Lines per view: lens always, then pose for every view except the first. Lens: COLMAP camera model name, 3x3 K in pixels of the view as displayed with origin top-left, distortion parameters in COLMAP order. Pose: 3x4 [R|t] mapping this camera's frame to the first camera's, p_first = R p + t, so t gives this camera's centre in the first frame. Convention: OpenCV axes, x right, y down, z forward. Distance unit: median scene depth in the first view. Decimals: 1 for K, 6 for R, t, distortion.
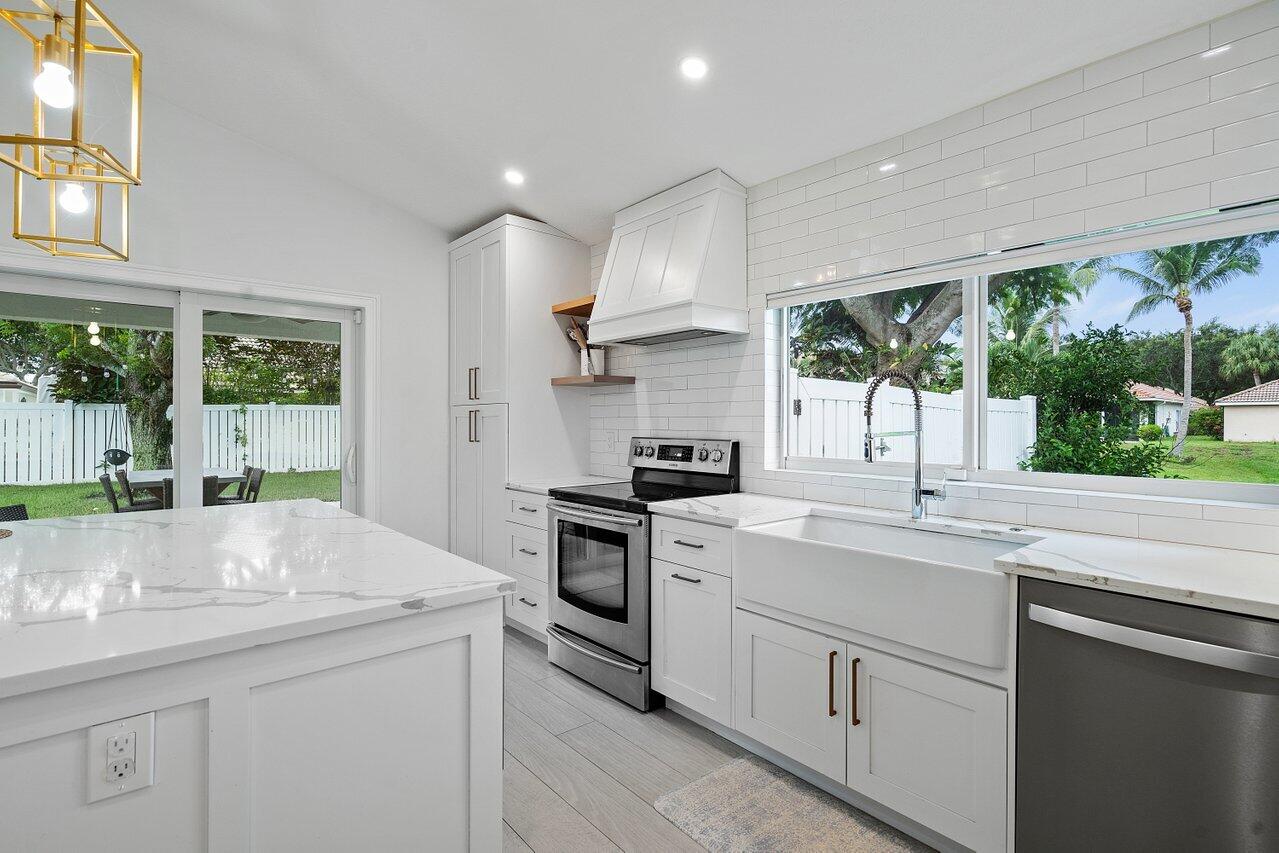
lens RADIAL K [[599.2, 0, 643.9], [0, 599.2, 419.0], [0, 0, 1]] dist [-0.008878, 0.001736]
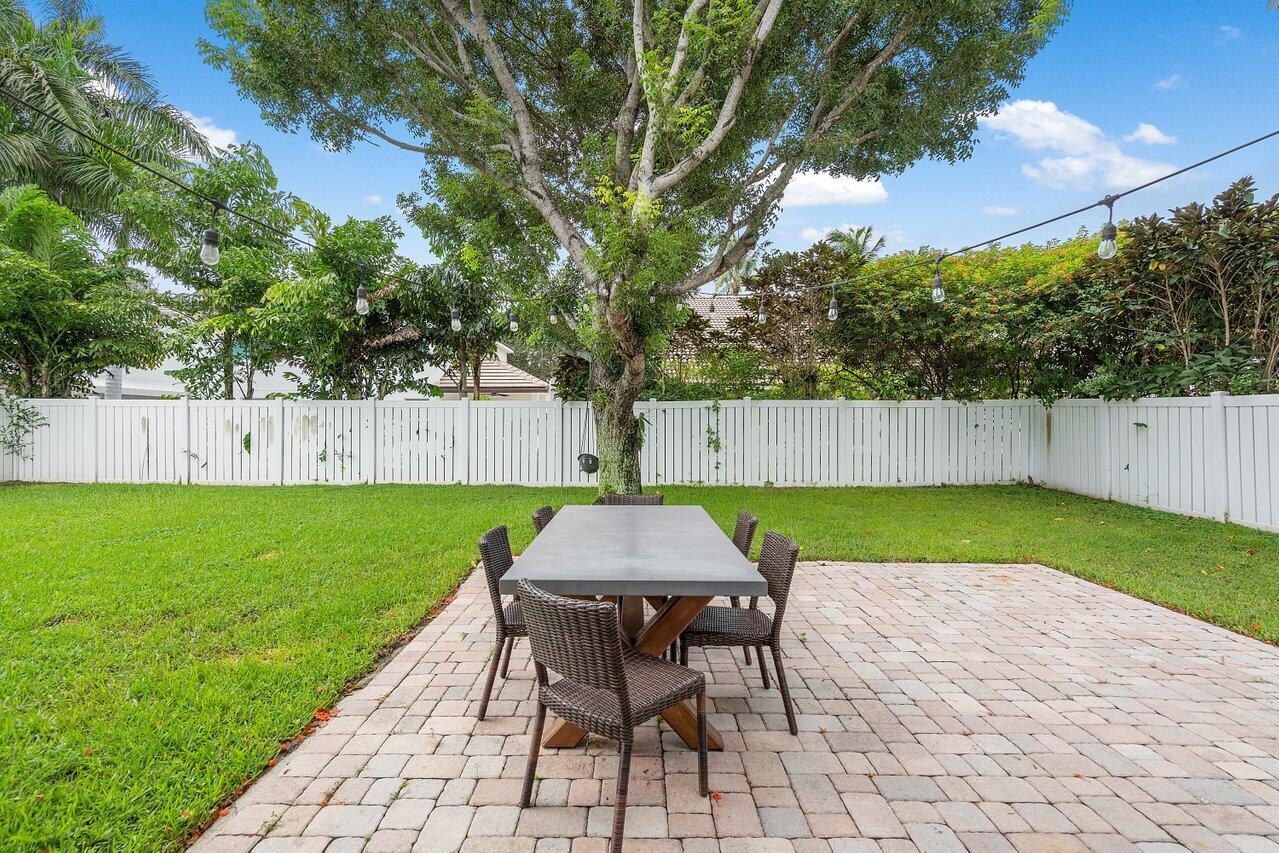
lens RADIAL K [[599.2, 0, 631.3], [0, 599.2, 418.5], [0, 0, 1]] dist [-0.008878, 0.001736]
pose [[0.753410, -0.001449, -0.657549, -0.219124], [0.000039, 0.999998, -0.002159, 0.002483], [0.657551, 0.001601, 0.753408, 0.306223]]
